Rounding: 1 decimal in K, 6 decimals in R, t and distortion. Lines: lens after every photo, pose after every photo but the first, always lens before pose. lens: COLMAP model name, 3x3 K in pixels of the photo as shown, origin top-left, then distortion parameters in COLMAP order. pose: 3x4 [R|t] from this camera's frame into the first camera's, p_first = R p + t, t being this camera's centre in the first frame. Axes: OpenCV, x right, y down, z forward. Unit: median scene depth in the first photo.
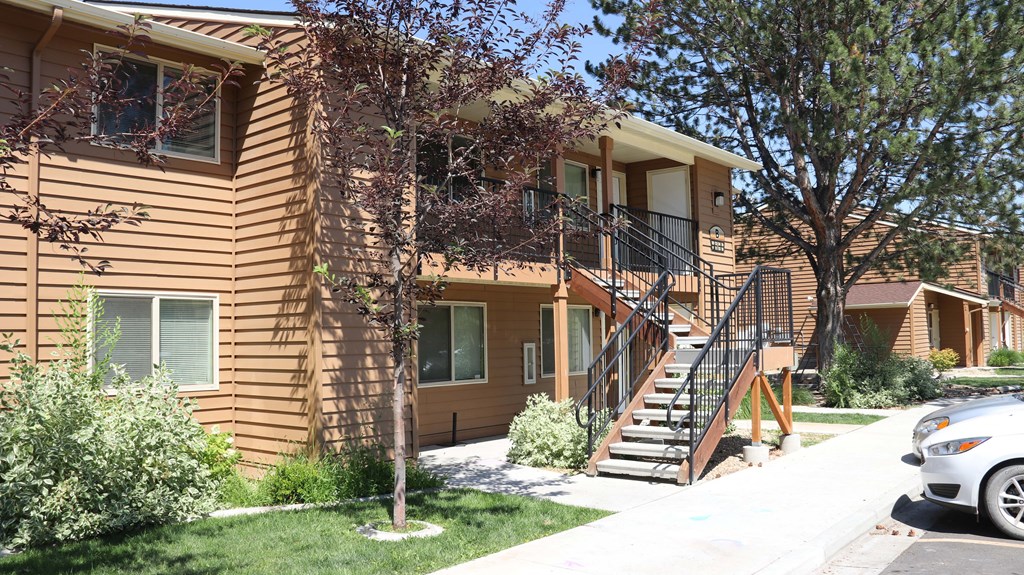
lens RADIAL K [[846.3, 0, 507.5], [0, 846.3, 291.1], [0, 0, 1]] dist [-0.178265, 0.136083]
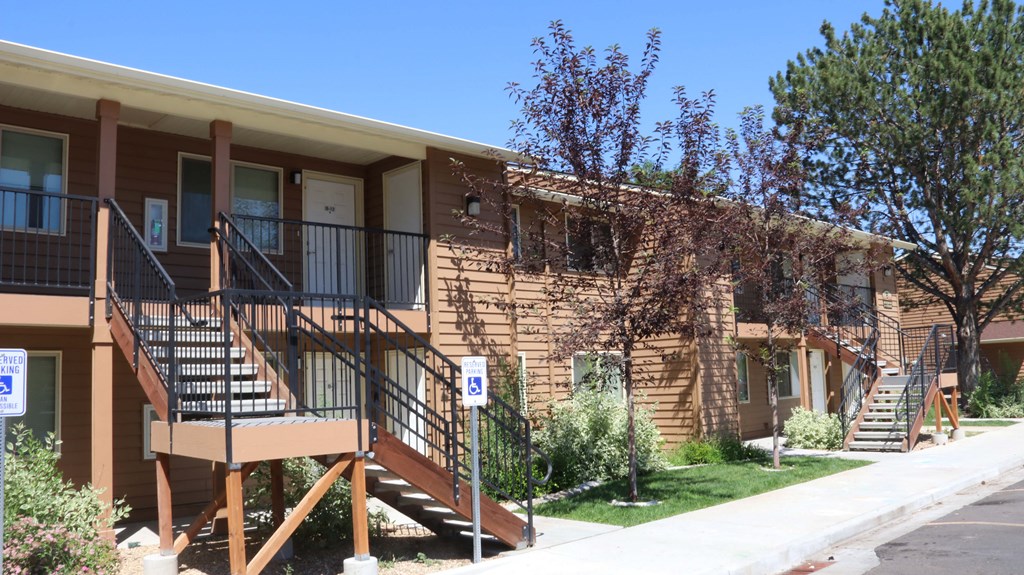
lens RADIAL K [[846.3, 0, 507.5], [0, 846.3, 291.1], [0, 0, 1]] dist [-0.178265, 0.136083]
pose [[0.992610, -0.030703, -0.117396, -0.258640], [0.024917, 0.998416, -0.050439, -0.026297], [0.118759, 0.047141, 0.991803, -0.518564]]
